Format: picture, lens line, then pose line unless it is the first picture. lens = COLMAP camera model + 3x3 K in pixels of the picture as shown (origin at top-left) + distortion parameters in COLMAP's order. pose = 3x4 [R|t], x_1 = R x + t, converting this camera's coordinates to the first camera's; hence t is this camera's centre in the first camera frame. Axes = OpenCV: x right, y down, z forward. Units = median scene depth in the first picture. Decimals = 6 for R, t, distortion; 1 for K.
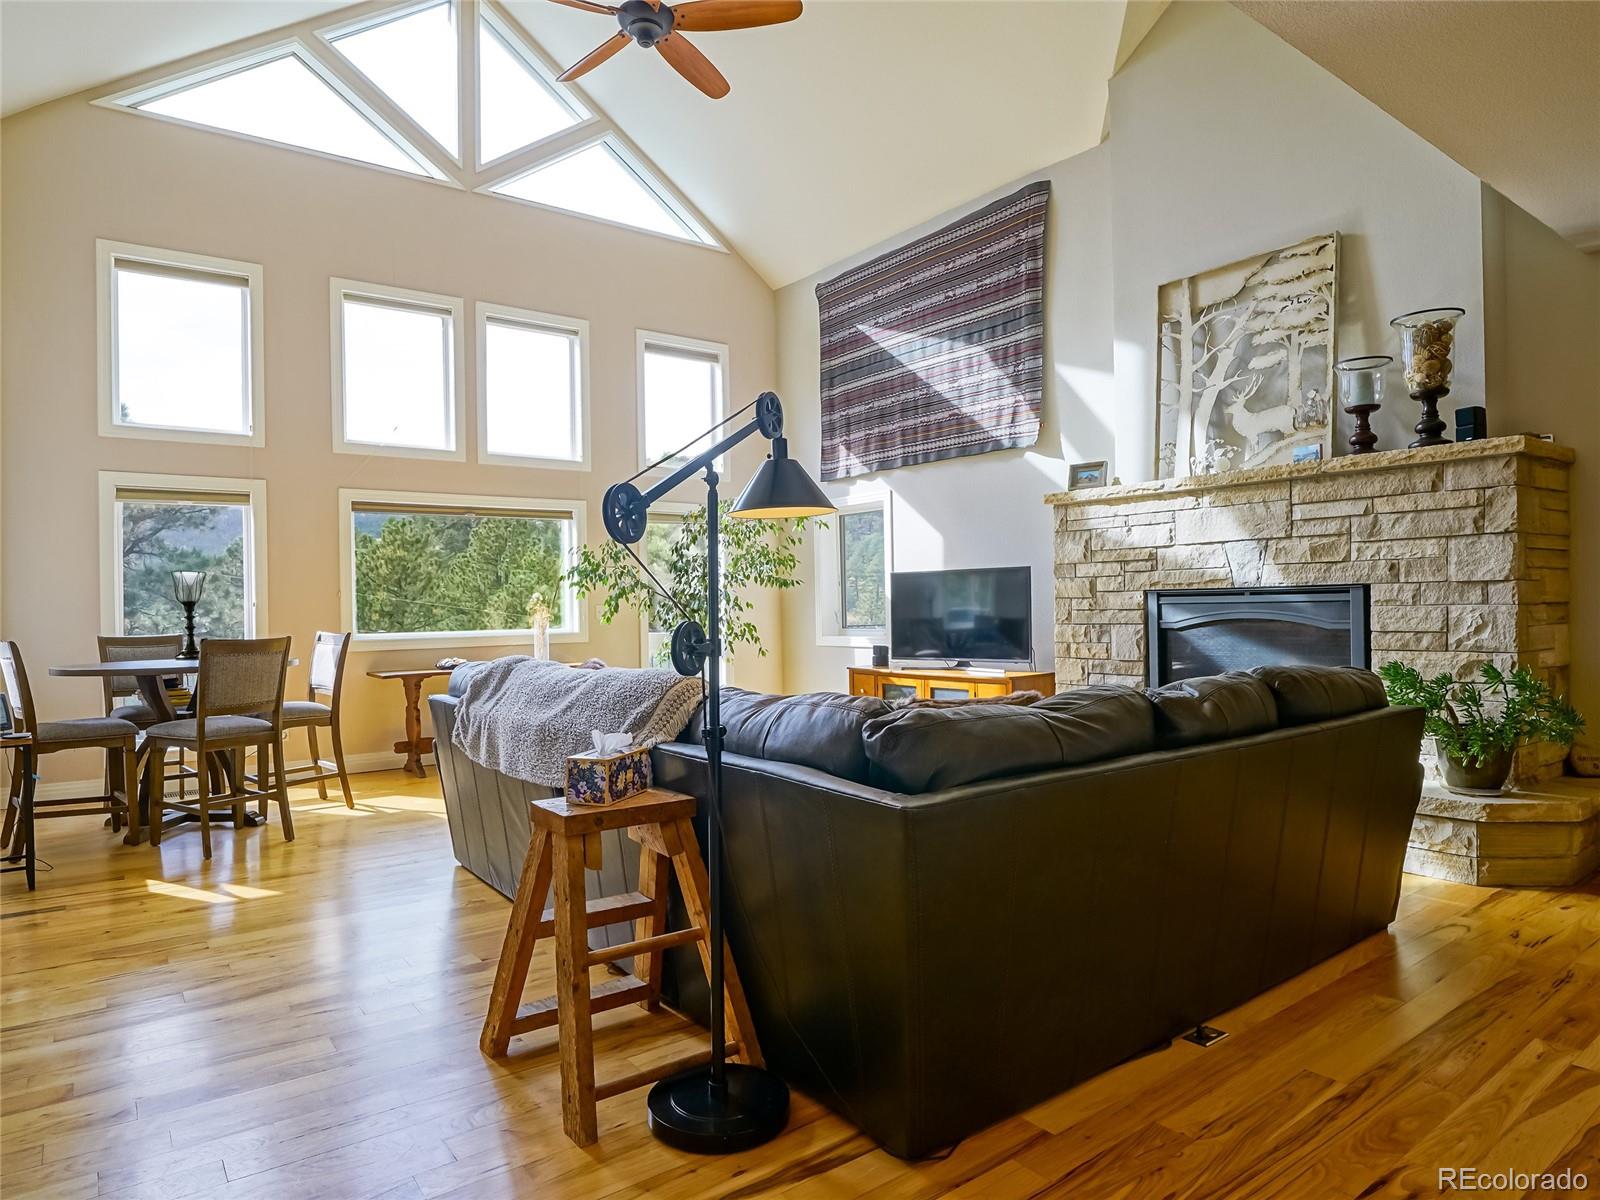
lens RADIAL K [[901.8, 0, 800.0], [0, 901.8, 600.0], [0, 0, 1]] dist [-0.026313, -0.001439]
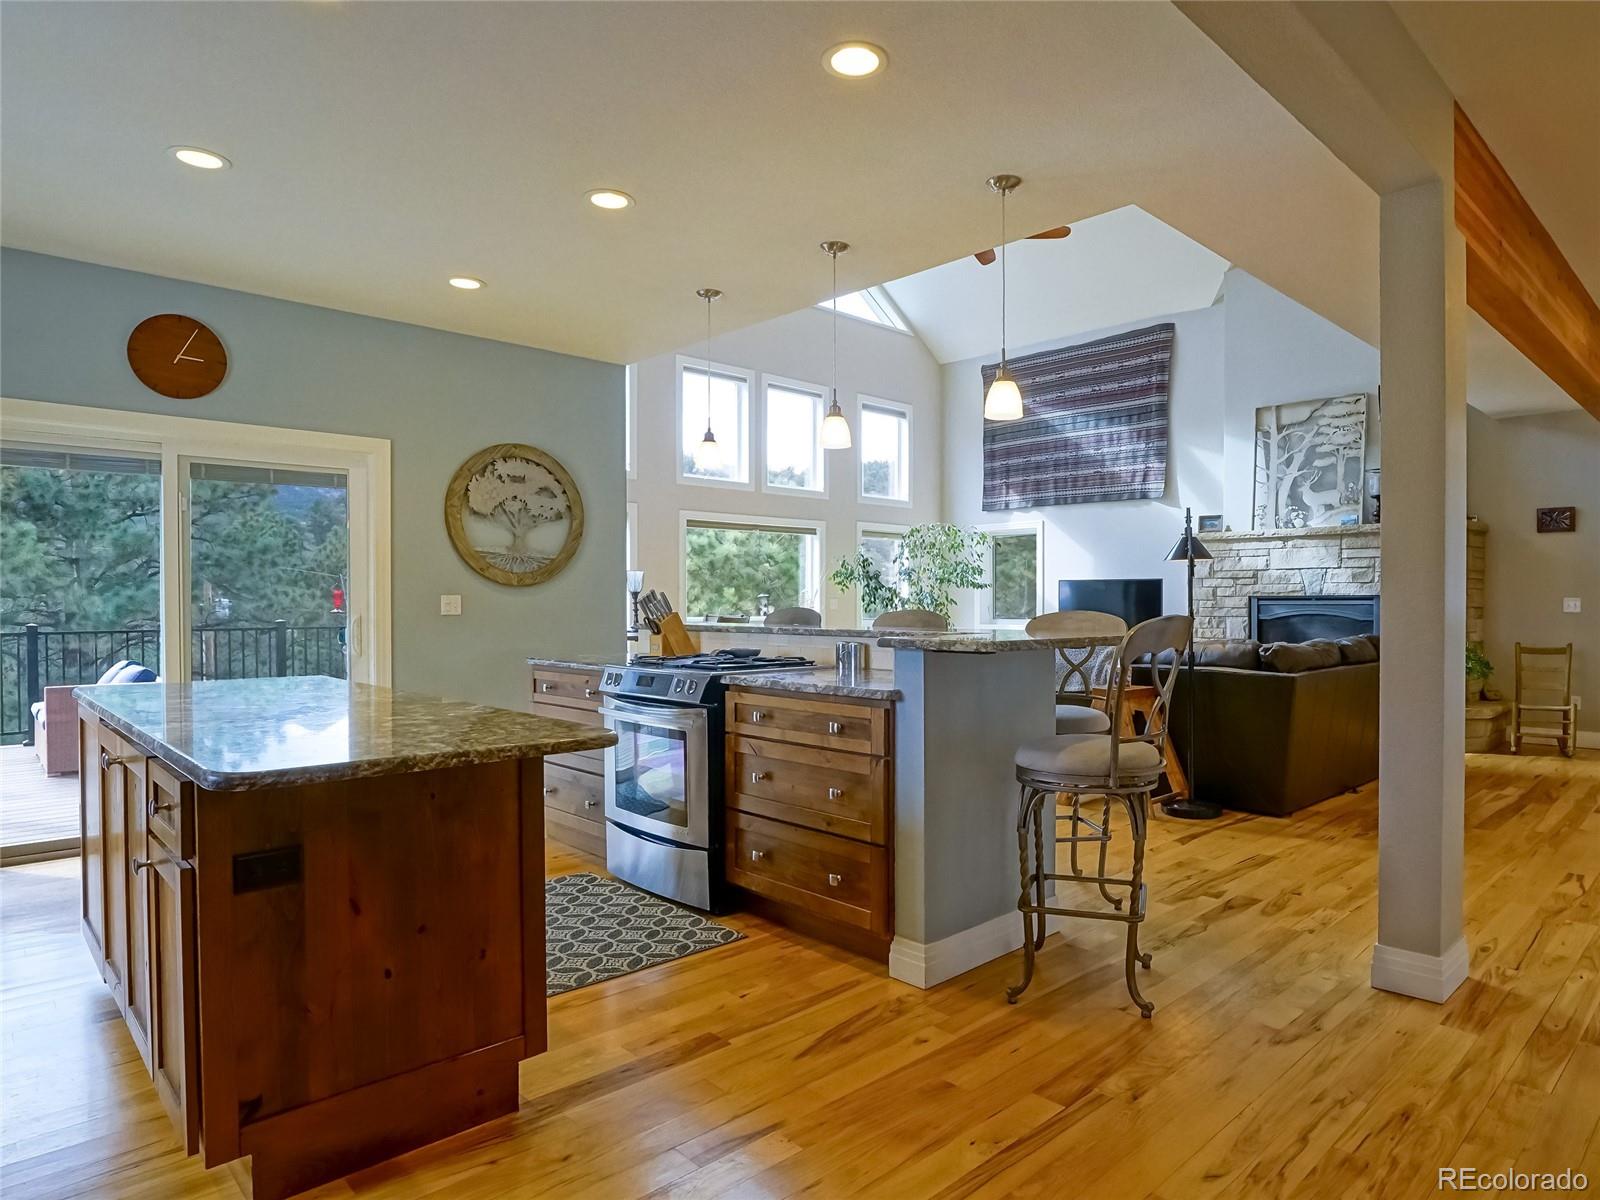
lens RADIAL K [[961.3, 0, 843.6], [0, 961.3, 596.8], [0, 0, 1]] dist [-0.034344, -0.000796]
pose [[0.986863, 0.018243, 0.160526, -0.518088], [-0.018281, 0.999832, -0.001243, 0.005134], [-0.160521, -0.001708, 0.987031, -0.498926]]
